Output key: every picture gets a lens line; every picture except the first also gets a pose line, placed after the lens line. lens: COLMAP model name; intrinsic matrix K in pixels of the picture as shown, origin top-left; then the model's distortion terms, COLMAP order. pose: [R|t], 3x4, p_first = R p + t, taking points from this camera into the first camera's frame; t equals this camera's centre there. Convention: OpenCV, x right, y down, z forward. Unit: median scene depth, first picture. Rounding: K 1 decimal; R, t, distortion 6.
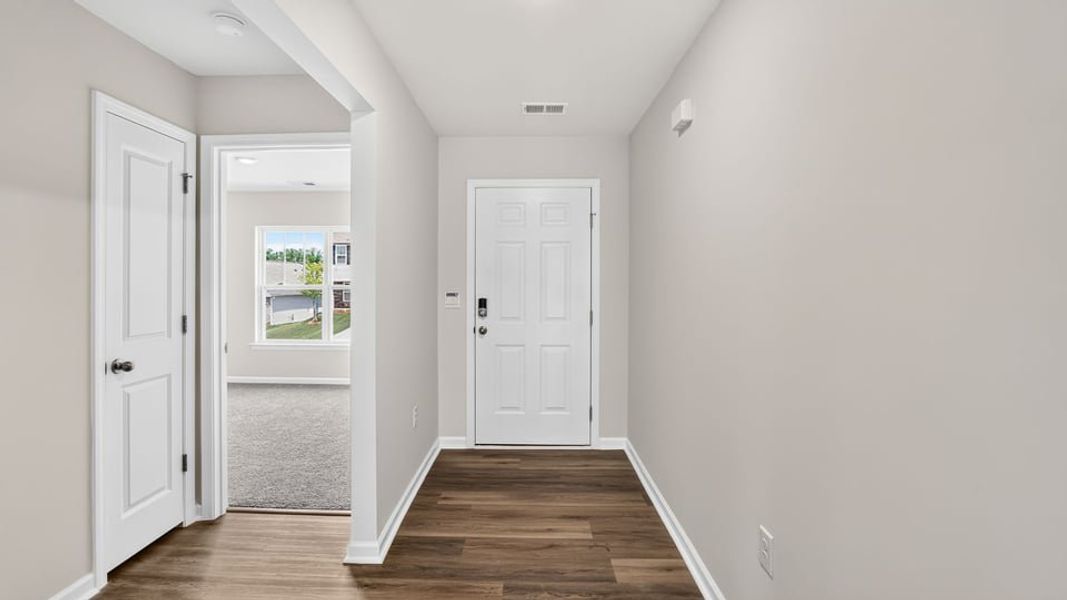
lens RADIAL K [[473.0, 0, 523.1], [0, 473.0, 291.1], [0, 0, 1]] dist [-0.029908, 0.000047]
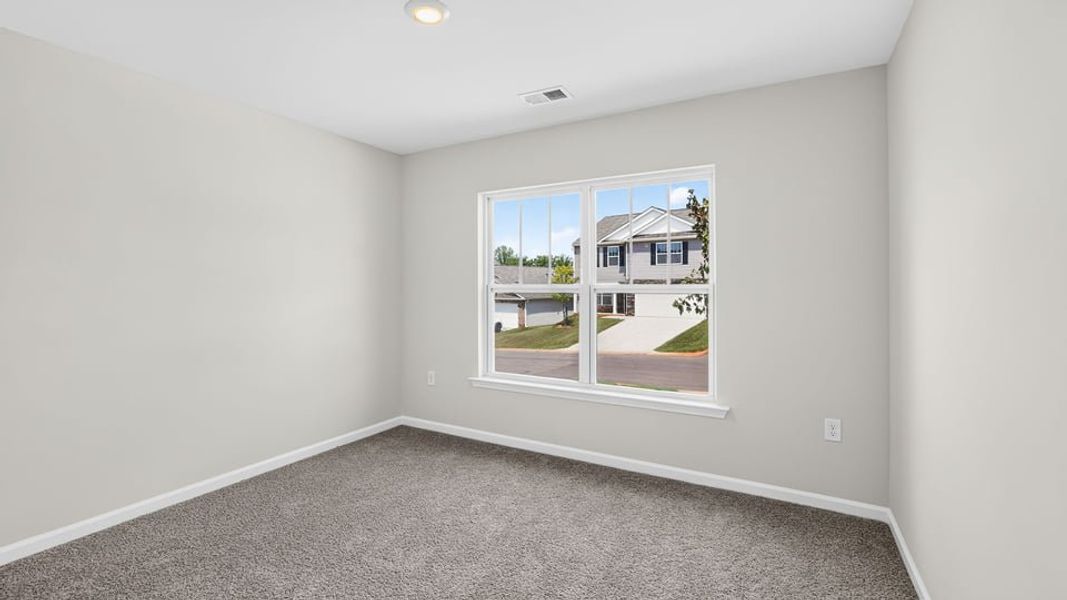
lens RADIAL K [[473.0, 0, 523.1], [0, 473.0, 291.1], [0, 0, 1]] dist [-0.029908, 0.000047]
pose [[0.875831, -0.006424, -0.482576, -0.051674], [0.003335, 0.999968, -0.007257, -0.000008], [0.482607, 0.004747, 0.875824, 0.115483]]
